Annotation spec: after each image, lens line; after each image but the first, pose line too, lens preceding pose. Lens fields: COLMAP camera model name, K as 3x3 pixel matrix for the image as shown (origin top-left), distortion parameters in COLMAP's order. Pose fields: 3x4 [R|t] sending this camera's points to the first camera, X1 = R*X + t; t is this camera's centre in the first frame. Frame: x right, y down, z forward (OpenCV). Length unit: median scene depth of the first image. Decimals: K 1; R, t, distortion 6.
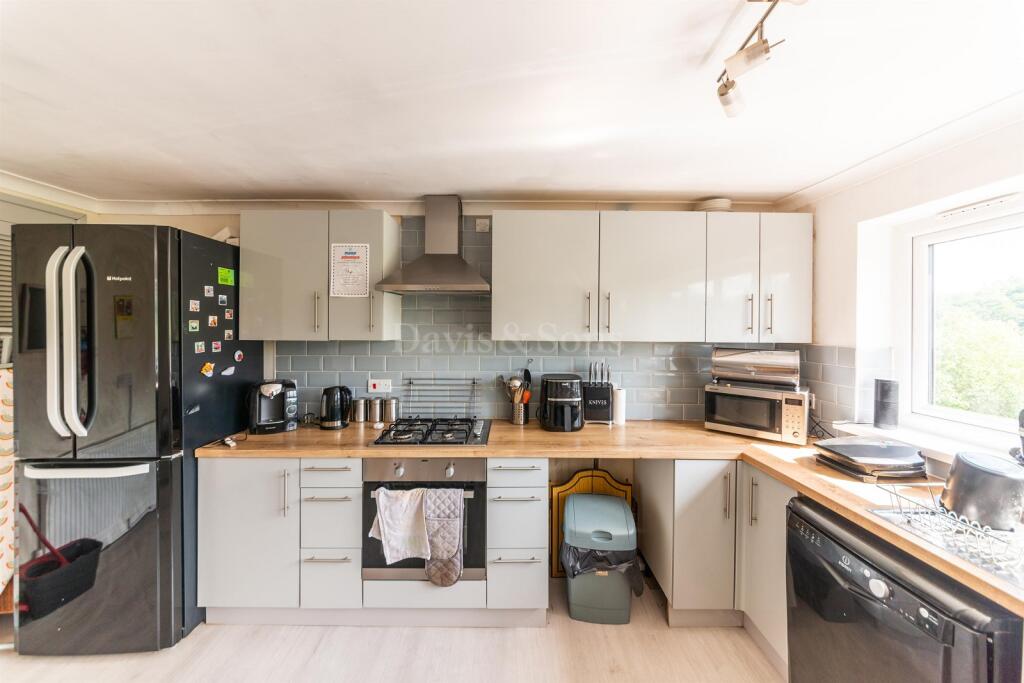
lens RADIAL K [[365.3, 0, 512.0], [0, 365.3, 328.7], [0, 0, 1]] dist [0.000103, 0.000077]
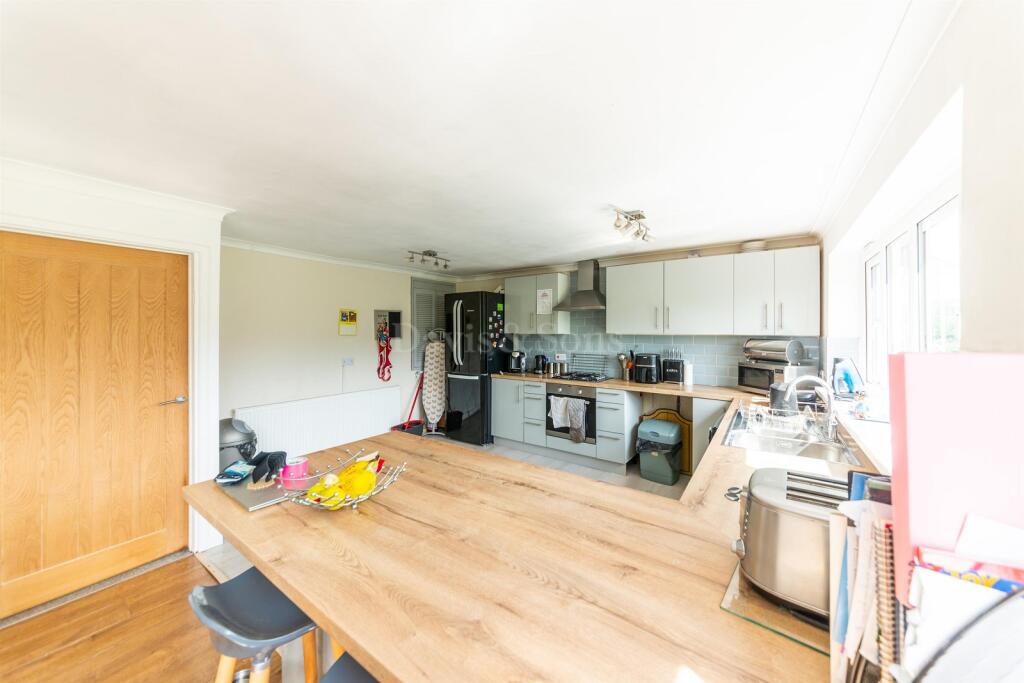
lens RADIAL K [[365.3, 0, 512.0], [0, 365.3, 328.7], [0, 0, 1]] dist [0.000103, 0.000077]
pose [[0.809317, -0.006815, -0.587332, 0.722881], [-0.000471, 0.999925, -0.012252, 0.032276], [0.587371, 0.010193, 0.809253, -0.938029]]
